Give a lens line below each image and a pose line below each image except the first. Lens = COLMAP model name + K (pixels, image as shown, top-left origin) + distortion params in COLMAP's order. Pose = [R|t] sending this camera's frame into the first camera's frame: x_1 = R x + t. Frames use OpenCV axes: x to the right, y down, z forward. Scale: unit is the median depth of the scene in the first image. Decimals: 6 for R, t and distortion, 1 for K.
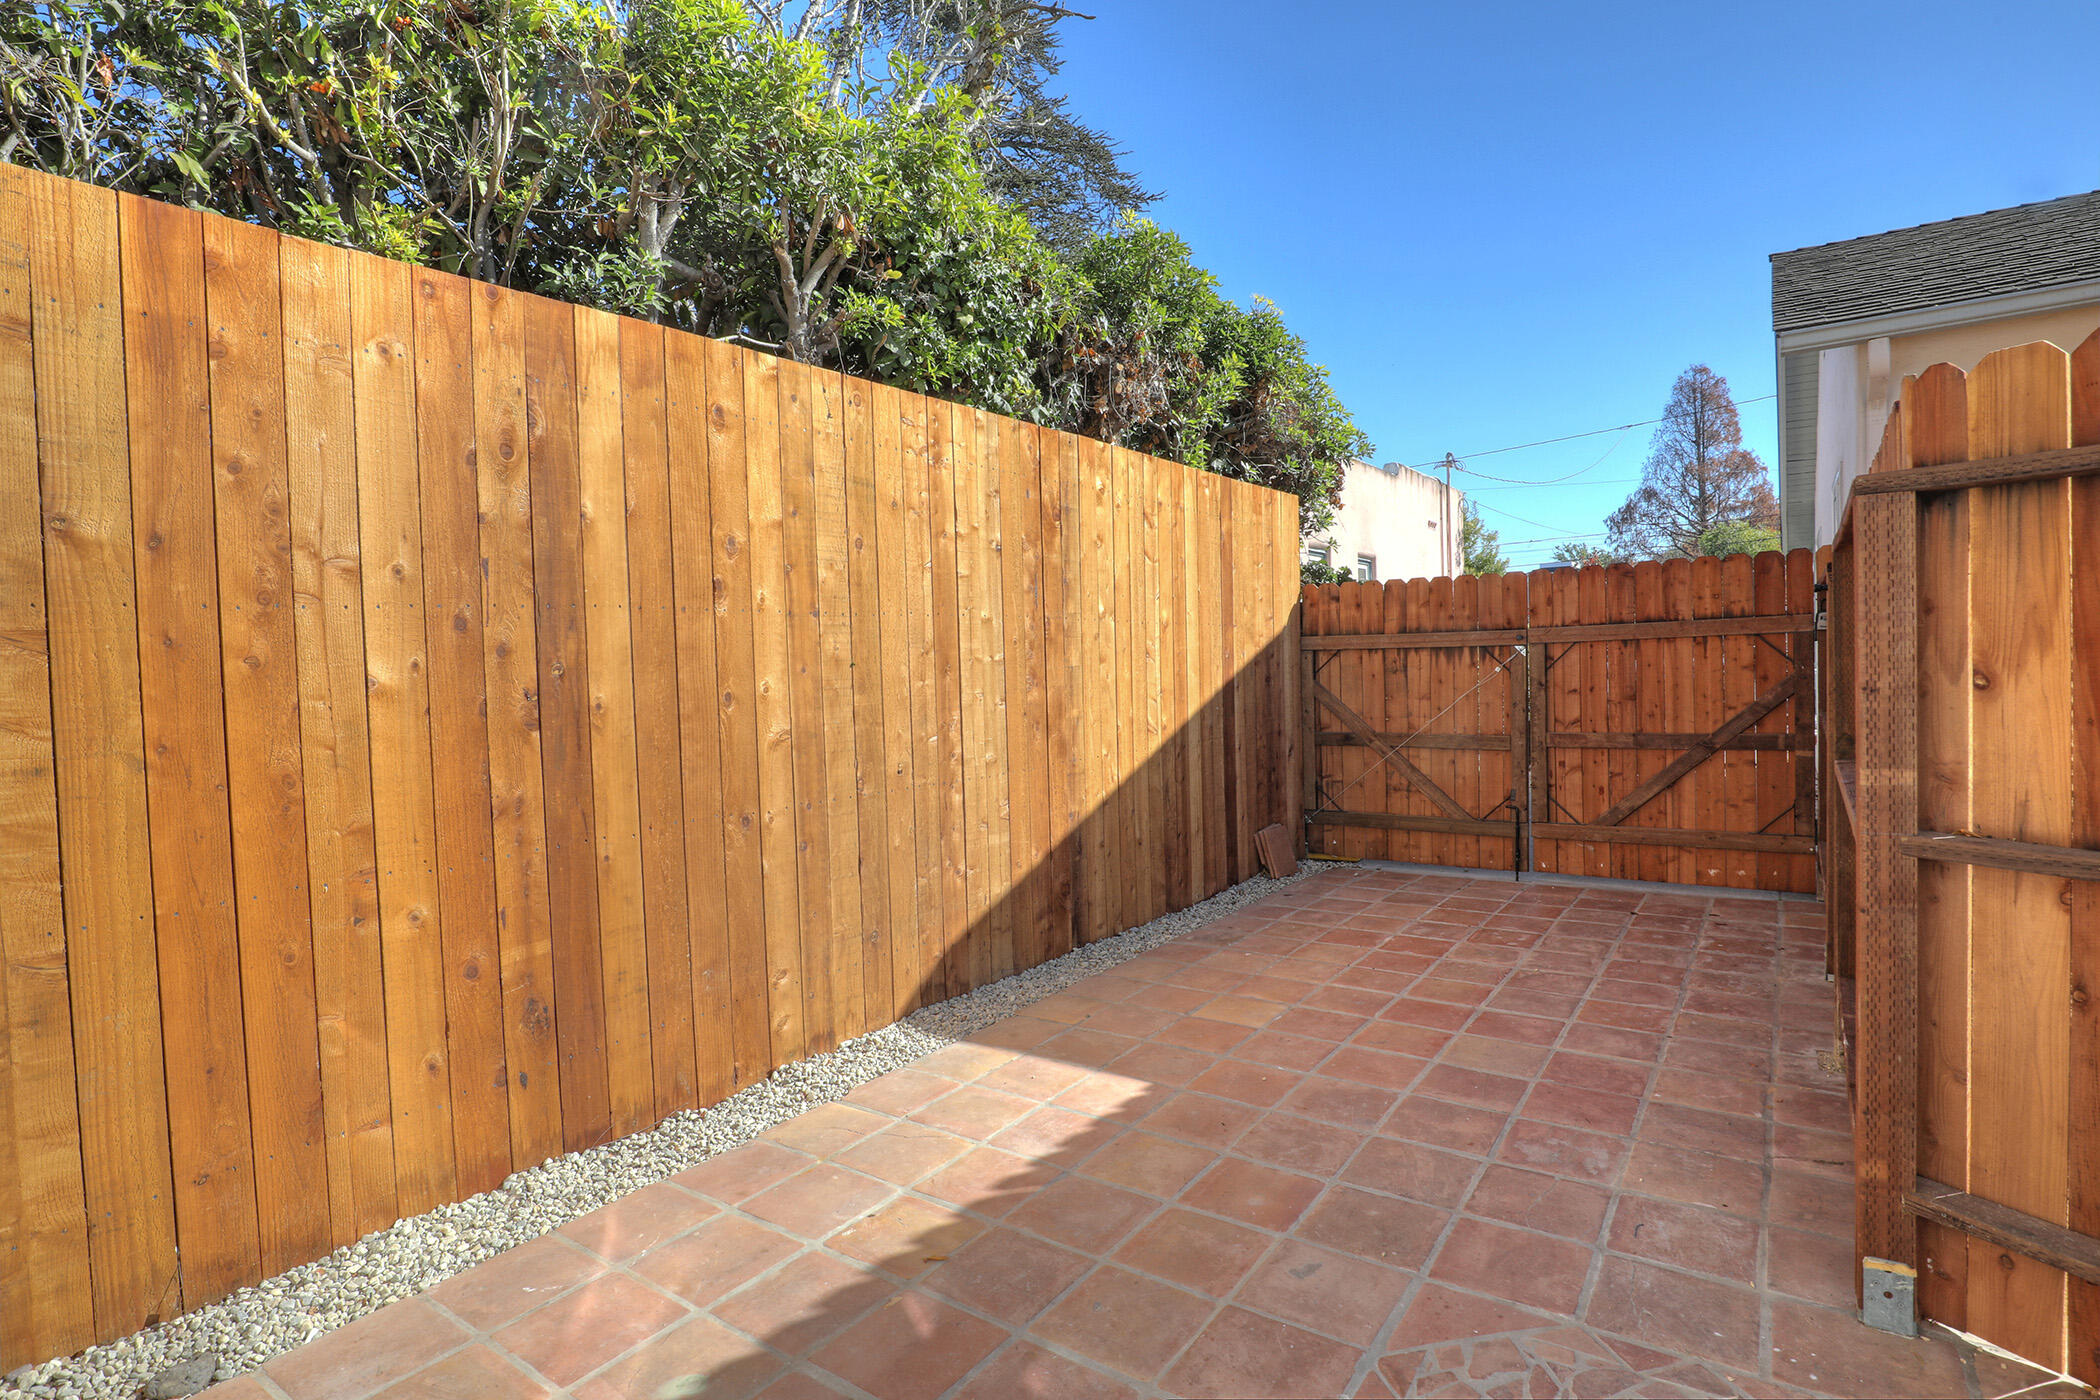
lens RADIAL K [[1081.4, 0, 1133.2], [0, 1081.4, 676.0], [0, 0, 1]] dist [-0.002196, -0.000096]
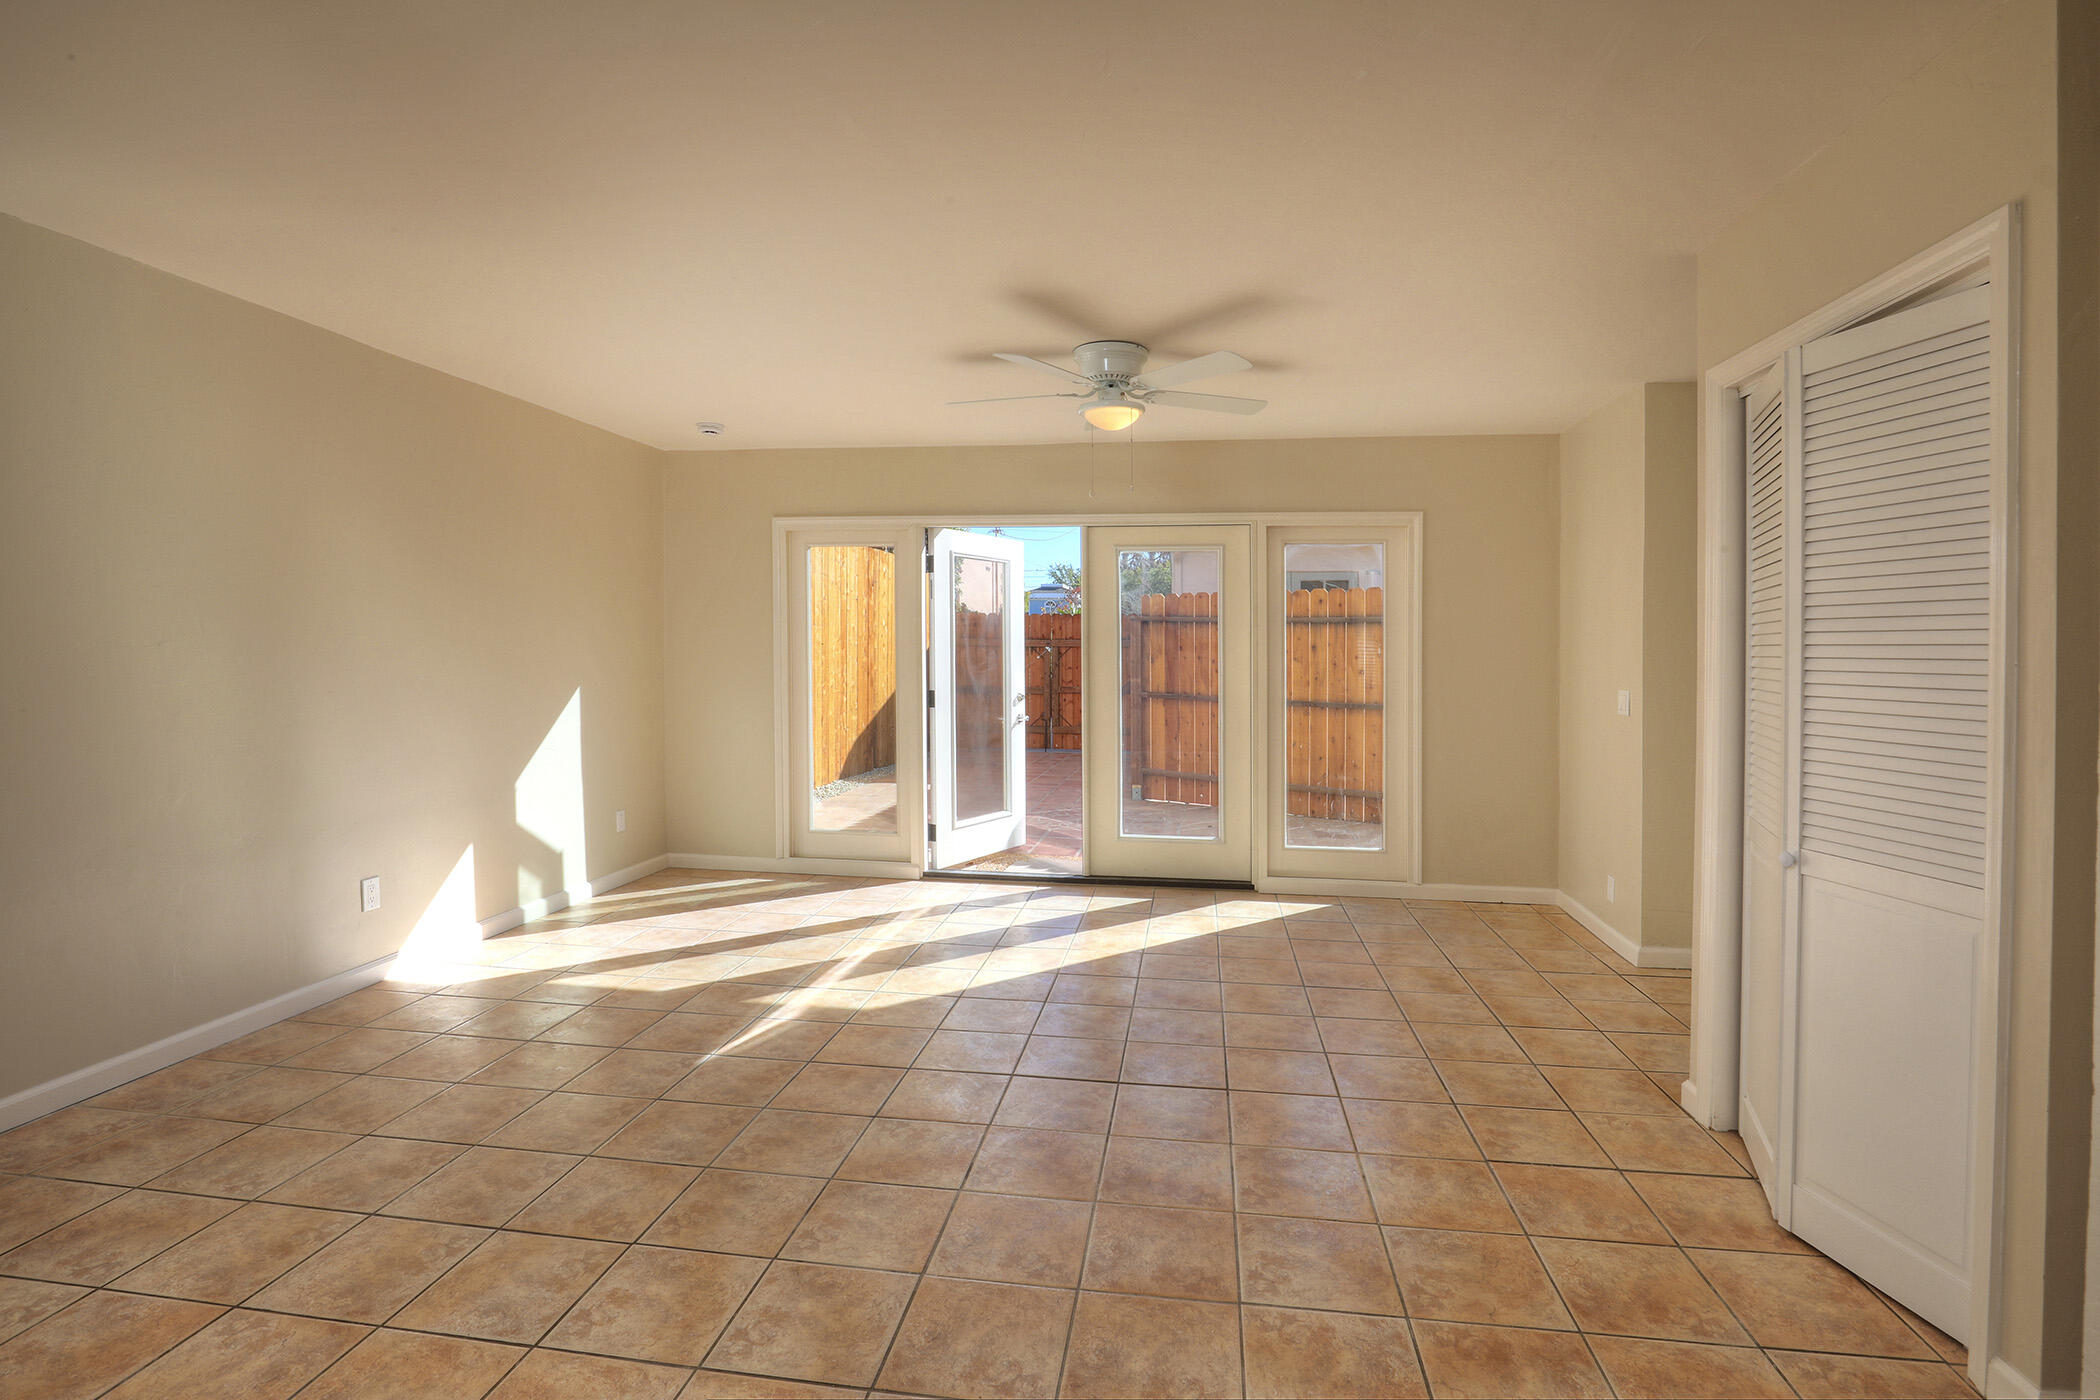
lens RADIAL K [[962.3, 0, 1063.5], [0, 962.3, 660.8], [0, 0, 1]] dist [-0.032614, -0.000041]
pose [[0.924072, 0.039016, 0.380222, -0.419896], [-0.038159, 0.999224, -0.009795, 0.020828], [-0.380309, -0.005458, 0.924843, -0.965158]]
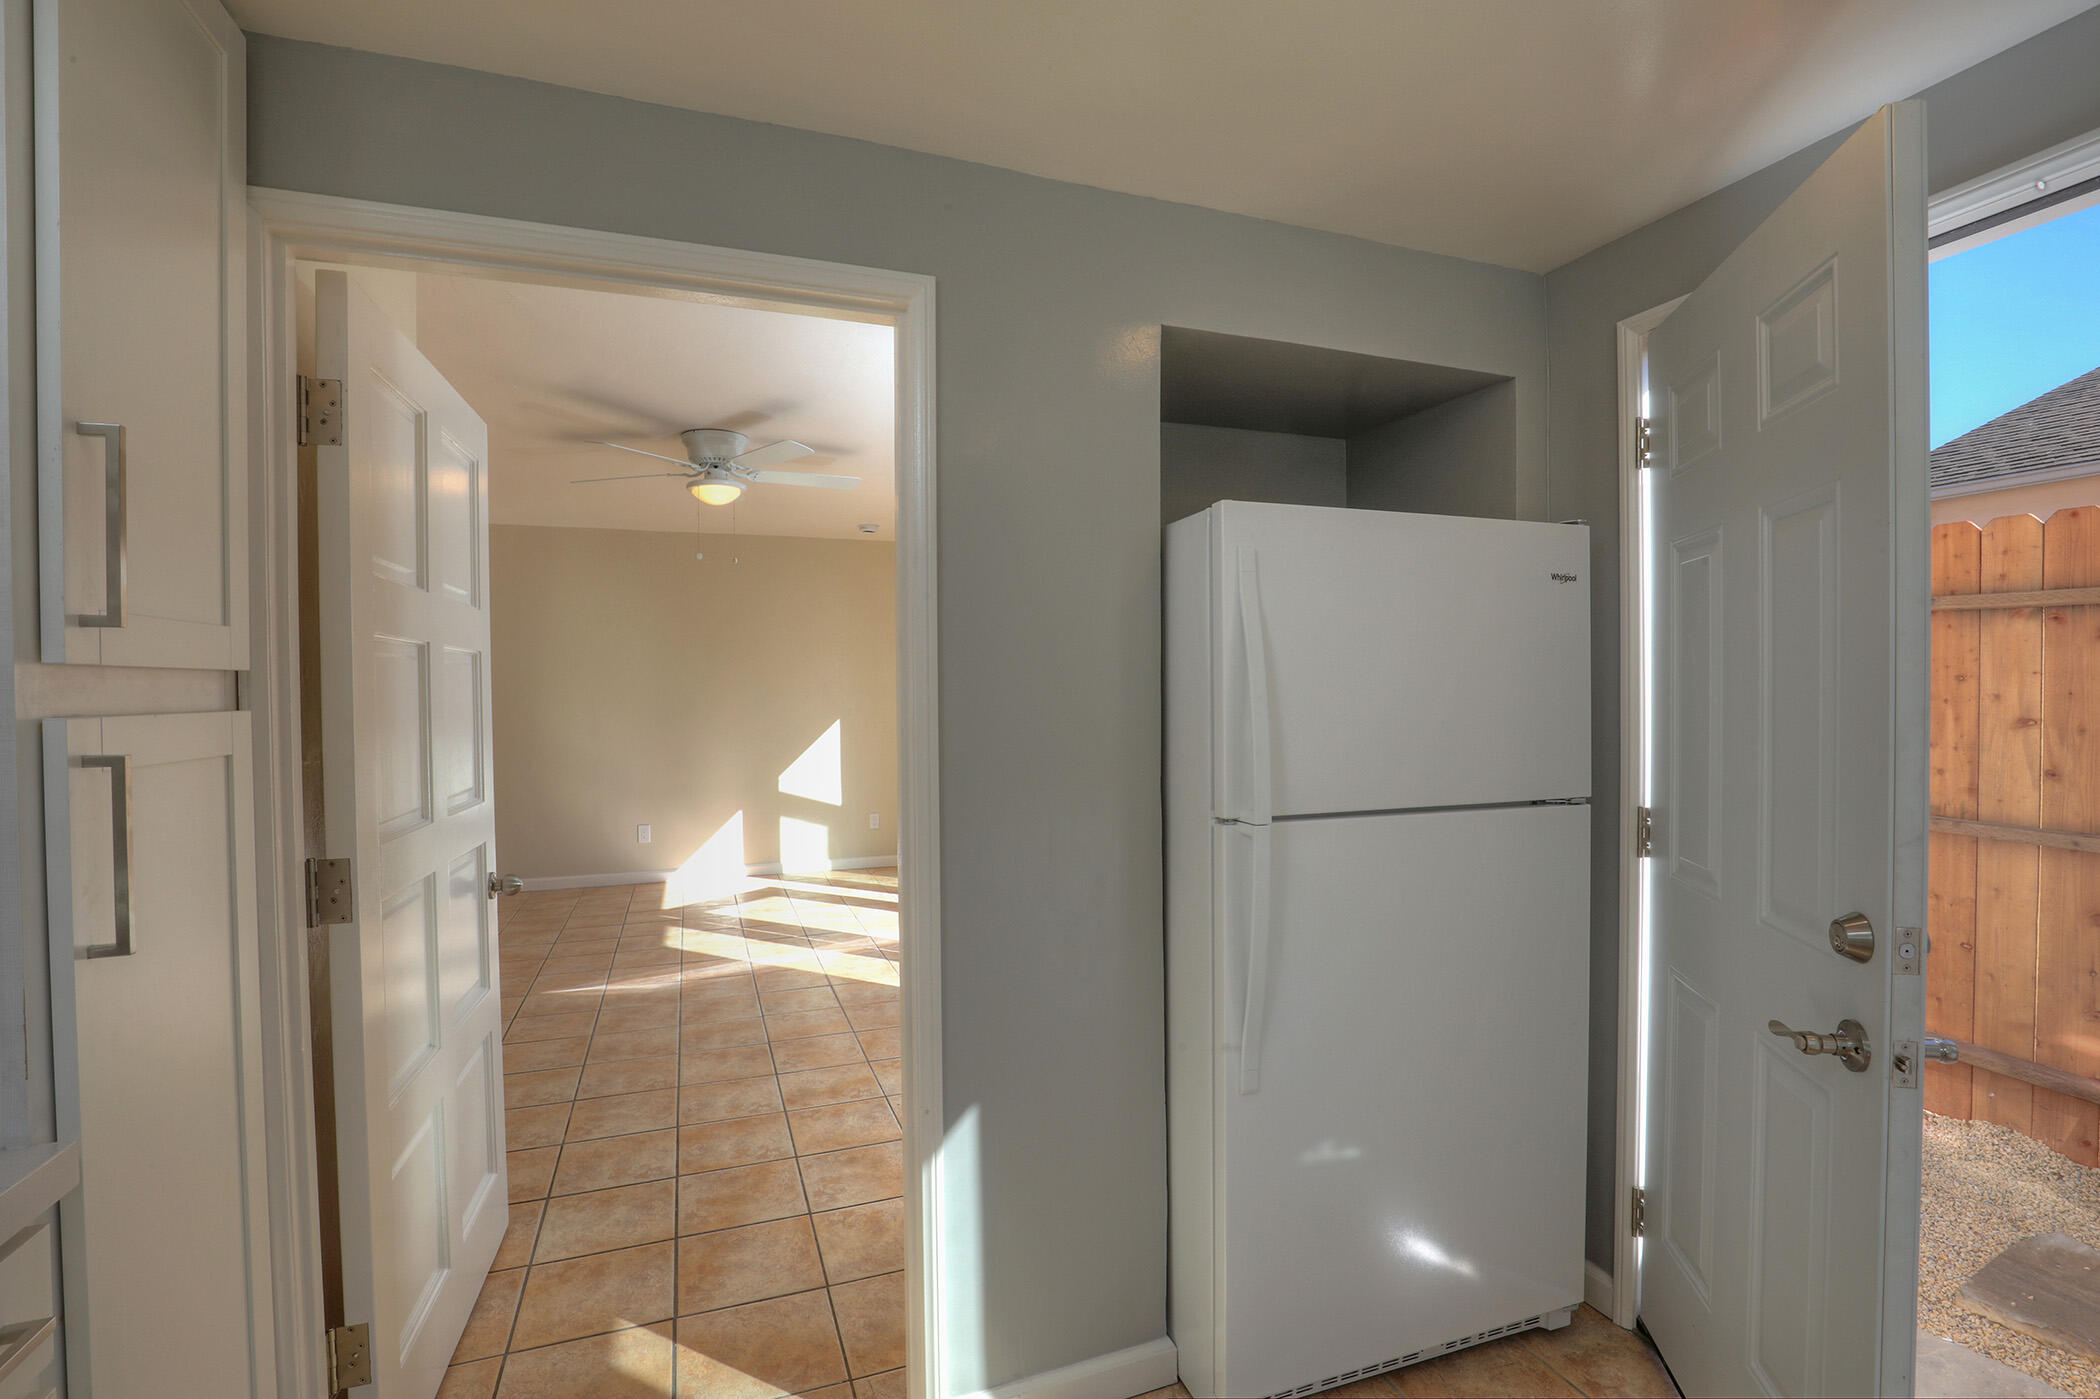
lens RADIAL K [[968.7, 0, 1051.0], [0, 968.7, 684.0], [0, 0, 1]] dist [-0.022439, 0.001321]
pose [[0.779993, 0.031405, -0.624999, 0.526705], [-0.026152, 0.999503, 0.017586, -0.021734], [0.625241, 0.002628, 0.780427, -0.807160]]
